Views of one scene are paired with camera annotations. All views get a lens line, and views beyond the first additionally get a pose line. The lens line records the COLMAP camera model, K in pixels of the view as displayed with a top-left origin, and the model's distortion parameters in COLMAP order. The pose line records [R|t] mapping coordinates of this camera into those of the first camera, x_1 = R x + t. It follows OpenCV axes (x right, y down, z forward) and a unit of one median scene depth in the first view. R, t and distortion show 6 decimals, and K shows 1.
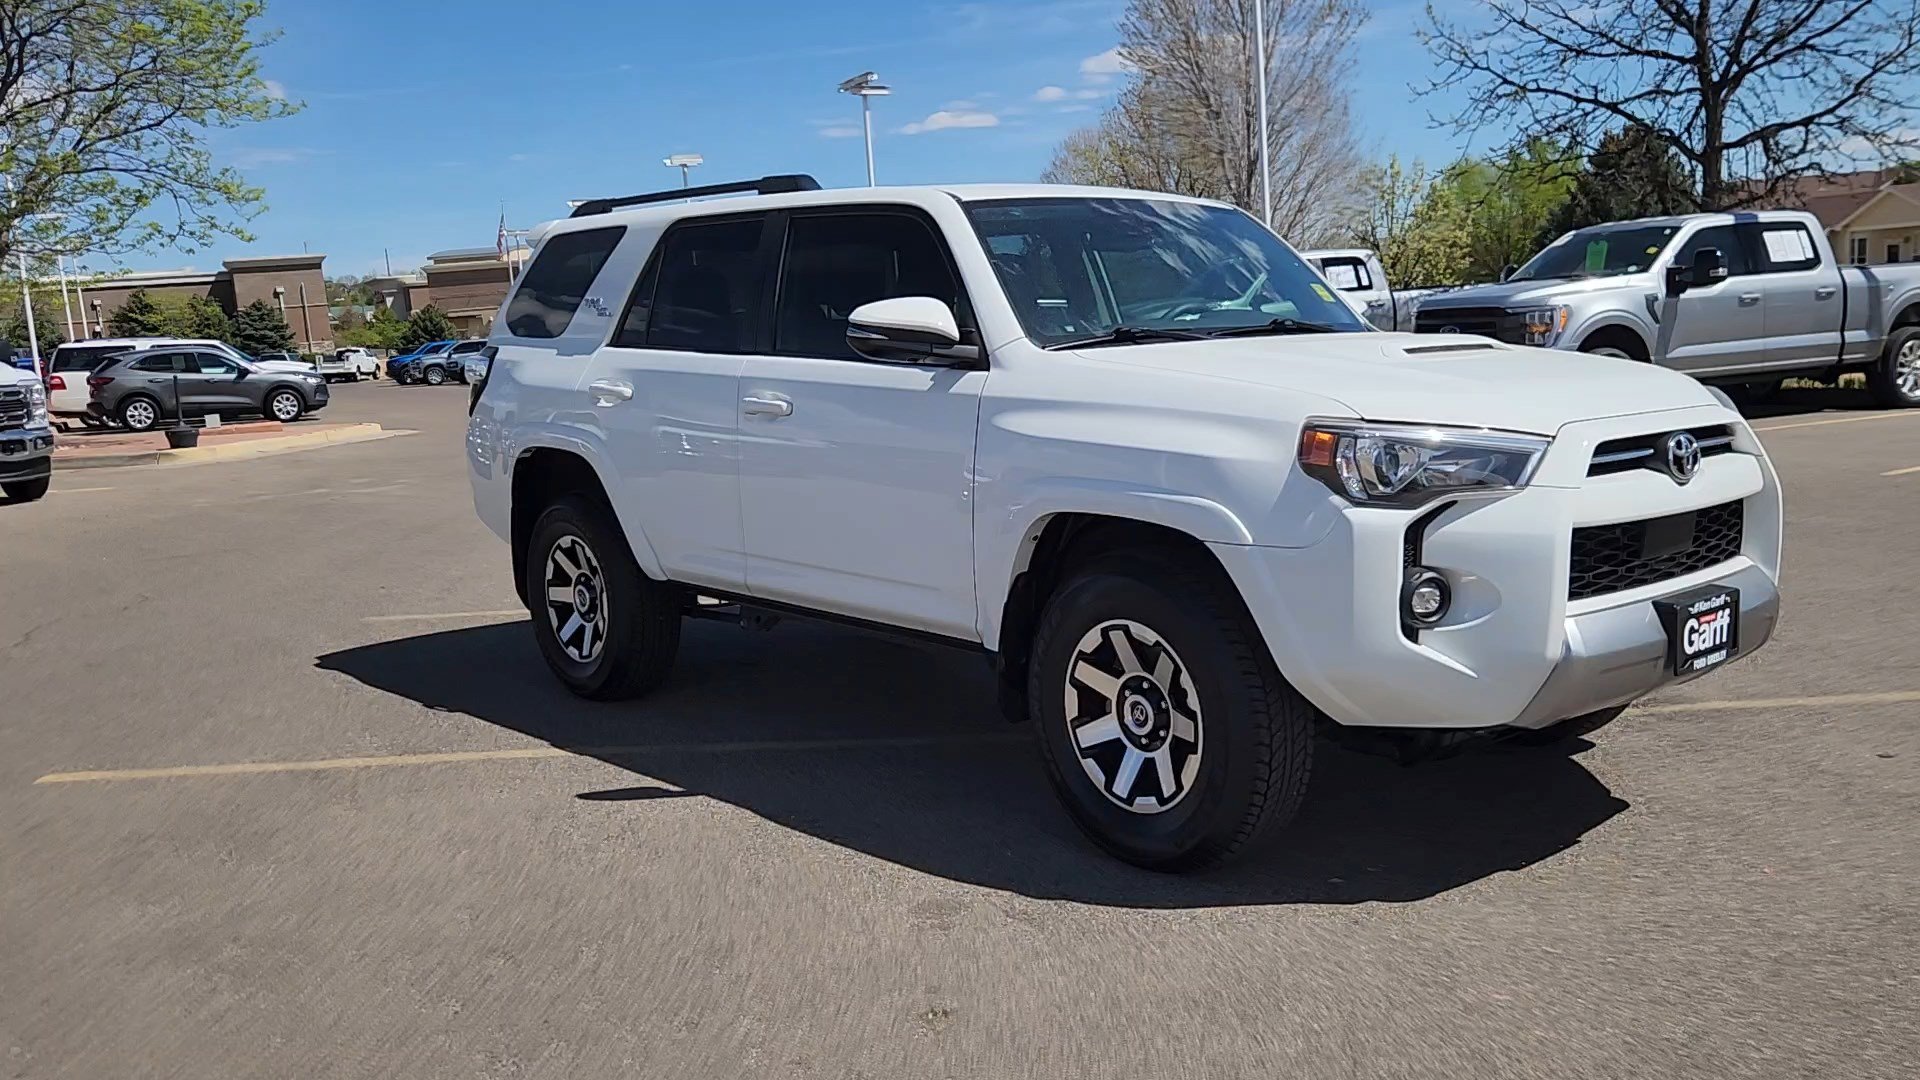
lens RADIAL K [[1630.1, 0, 944.9], [0, 1630.1, 543.3], [0, 0, 1]] dist [0.032513, -0.022453]
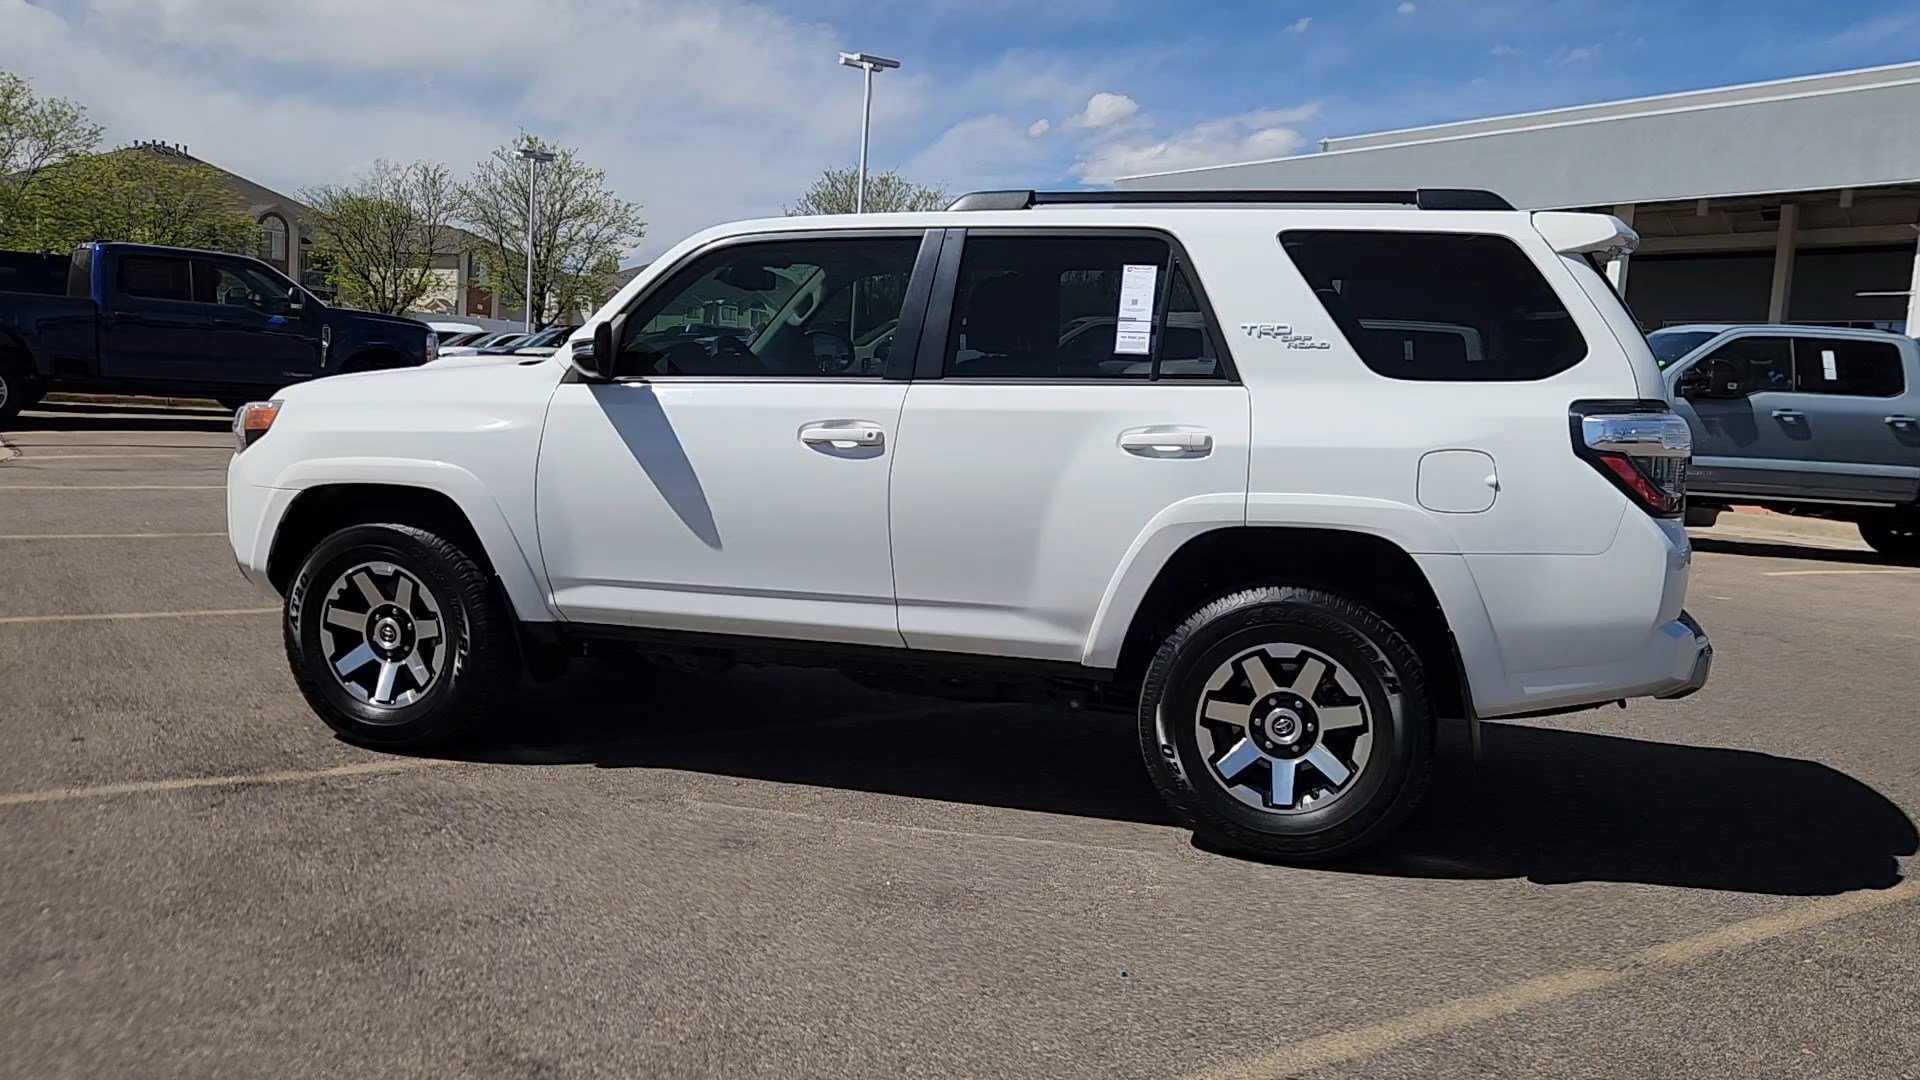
lens RADIAL K [[1630.1, 0, 942.5], [0, 1630.1, 534.5], [0, 0, 1]] dist [0.032513, -0.022453]
pose [[-0.834529, 0.064299, -0.547199, 0.730789], [-0.085707, 0.965926, 0.244214, -0.347812], [0.544256, 0.250703, -0.800583, 2.324525]]
